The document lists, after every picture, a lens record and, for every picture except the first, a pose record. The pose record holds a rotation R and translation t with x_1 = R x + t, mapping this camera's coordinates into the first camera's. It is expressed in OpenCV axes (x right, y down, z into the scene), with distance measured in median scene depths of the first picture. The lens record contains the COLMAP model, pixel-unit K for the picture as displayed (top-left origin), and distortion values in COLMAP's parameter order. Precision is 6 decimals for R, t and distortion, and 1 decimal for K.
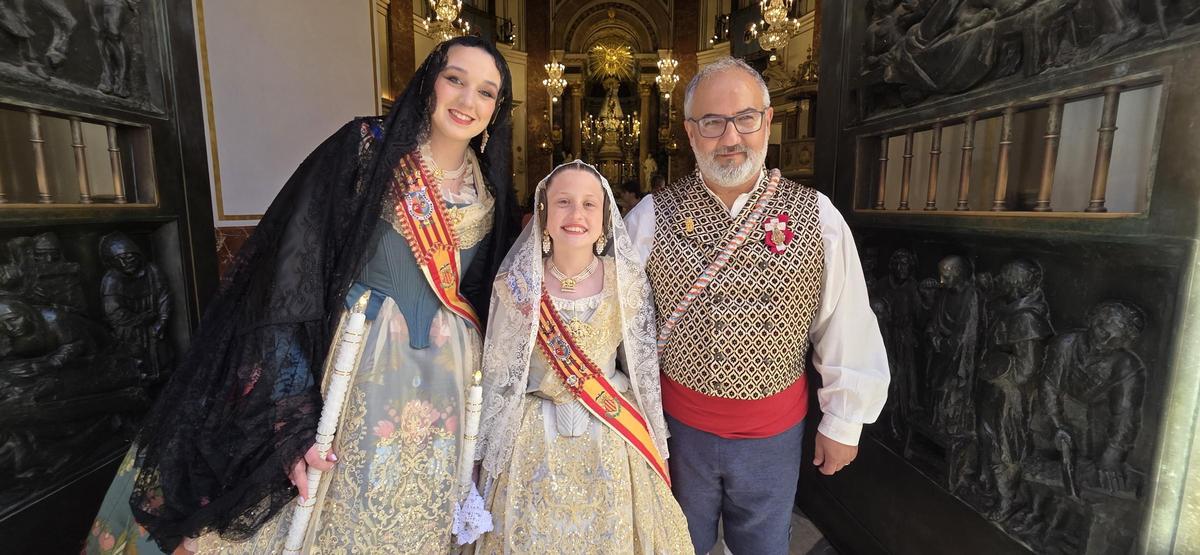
lens RADIAL K [[492.8, 0, 598.3], [0, 492.8, 282.2], [0, 0, 1]] dist [-0.012181, 0.000232]
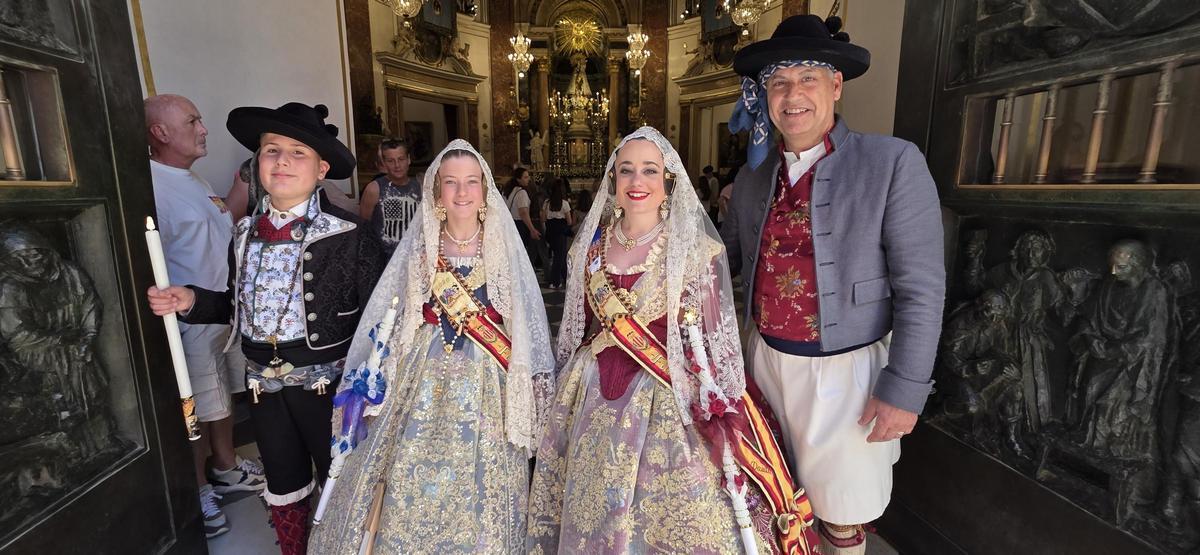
lens RADIAL K [[496.8, 0, 603.8], [0, 496.8, 281.6], [0, 0, 1]] dist [-0.000056, 0.000437]
pose [[0.997465, -0.018480, 0.068714, -0.202134], [0.015928, 0.999170, 0.037503, -0.030052], [-0.069350, -0.036313, 0.996931, 0.242725]]
